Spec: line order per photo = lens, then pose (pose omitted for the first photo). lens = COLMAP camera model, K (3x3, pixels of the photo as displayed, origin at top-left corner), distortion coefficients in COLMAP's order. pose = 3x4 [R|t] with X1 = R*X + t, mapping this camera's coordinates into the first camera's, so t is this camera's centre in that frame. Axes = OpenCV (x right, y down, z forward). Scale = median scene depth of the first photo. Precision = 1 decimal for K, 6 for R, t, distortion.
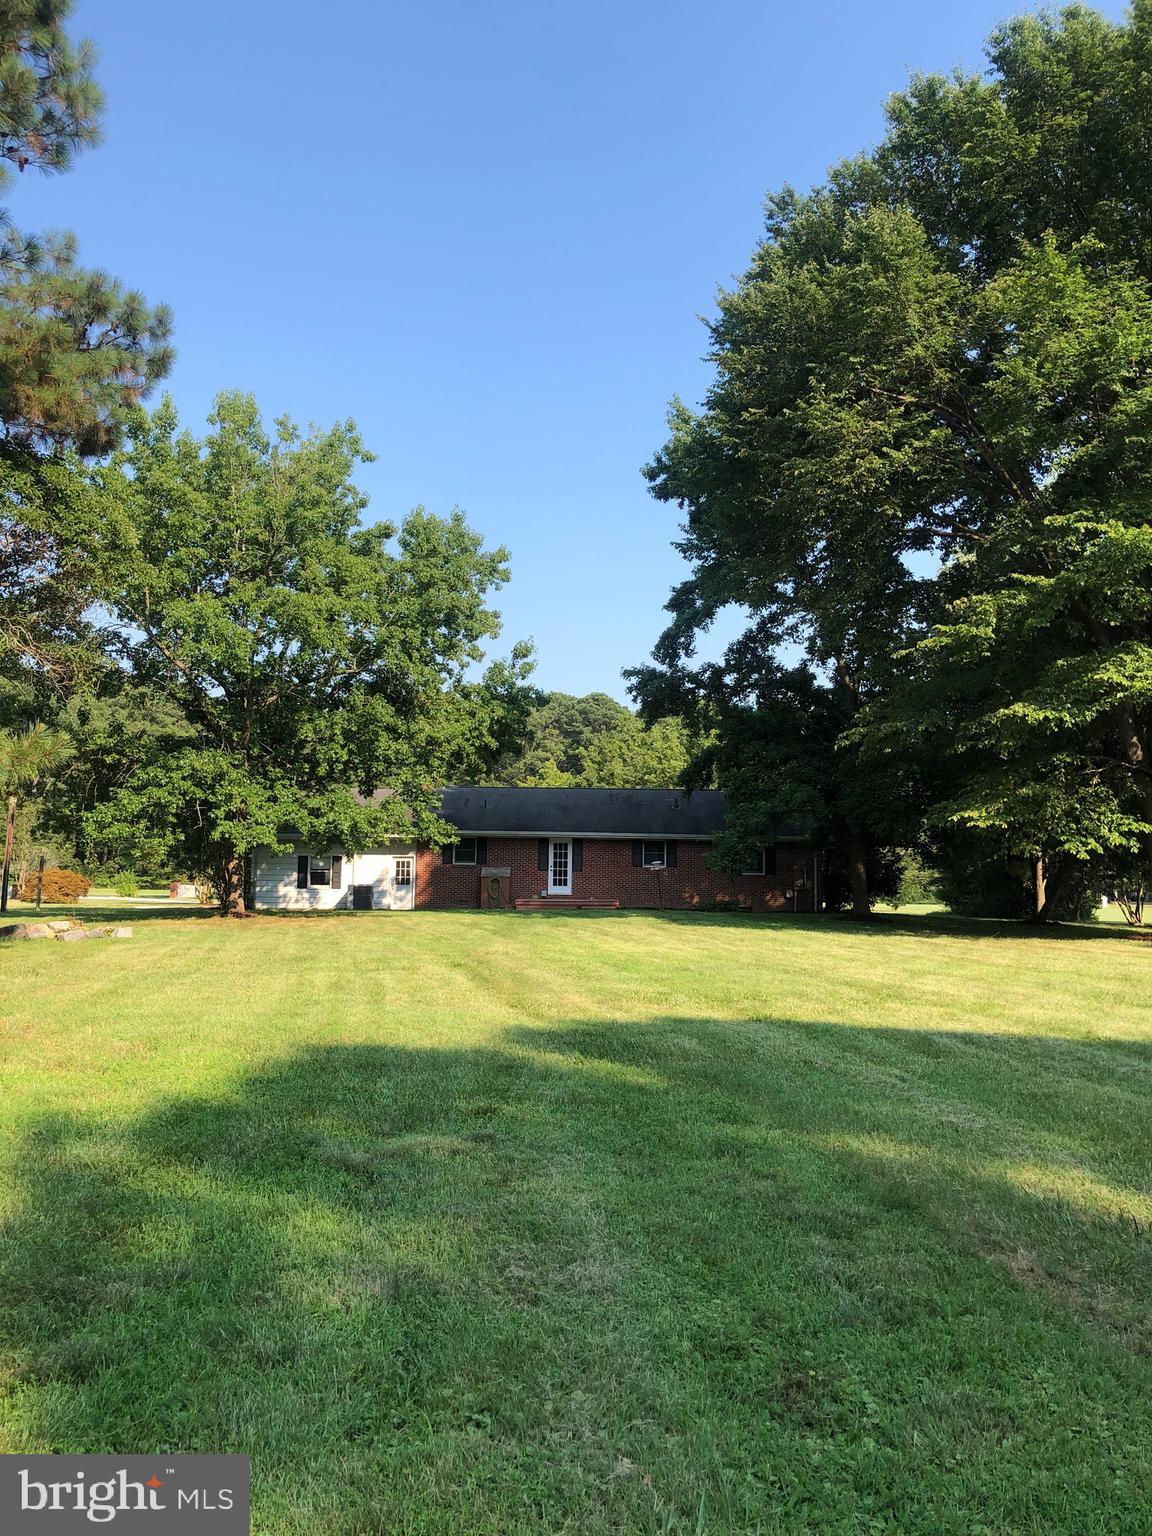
lens RADIAL K [[1263.3, 0, 611.8], [0, 1263.3, 776.5], [0, 0, 1]] dist [0.083985, 0.000134]
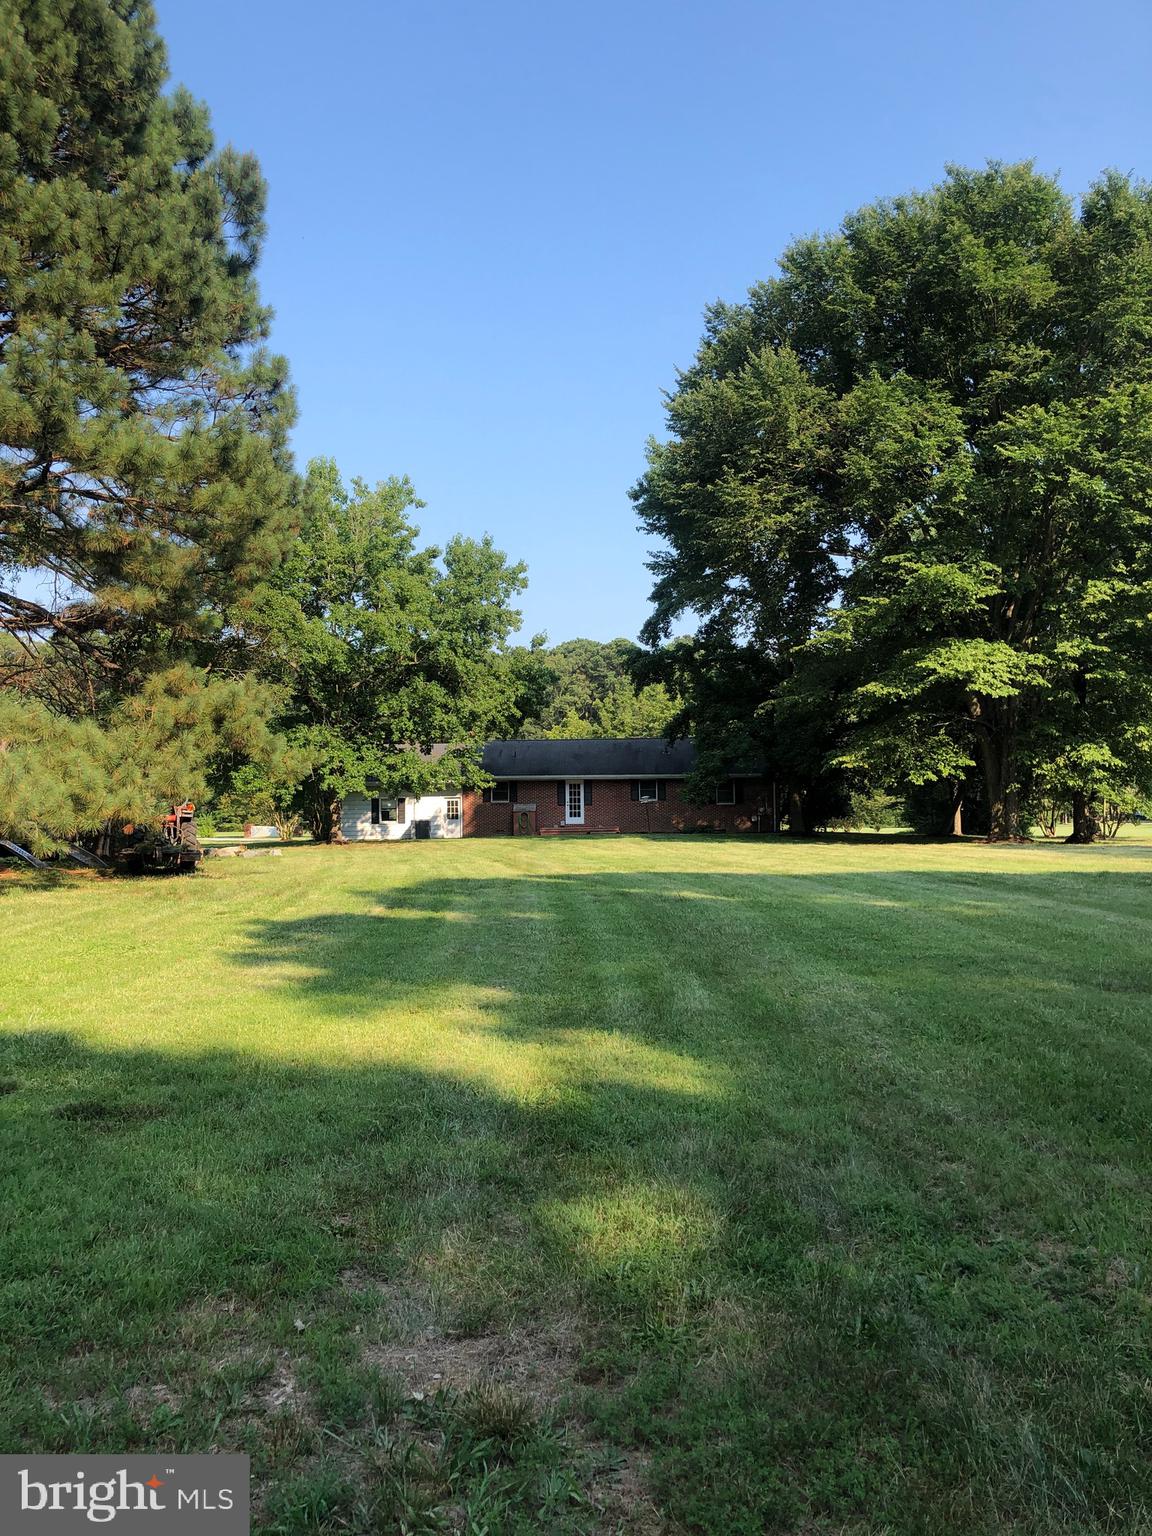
lens RADIAL K [[1271.4, 0, 585.8], [0, 1271.4, 761.2], [0, 0, 1]] dist [0.088201, -0.110243]
pose [[0.998417, -0.027520, -0.049045, 0.043442], [0.029435, 0.998815, 0.038769, -0.024677], [0.047919, -0.040151, 0.998044, -0.353923]]
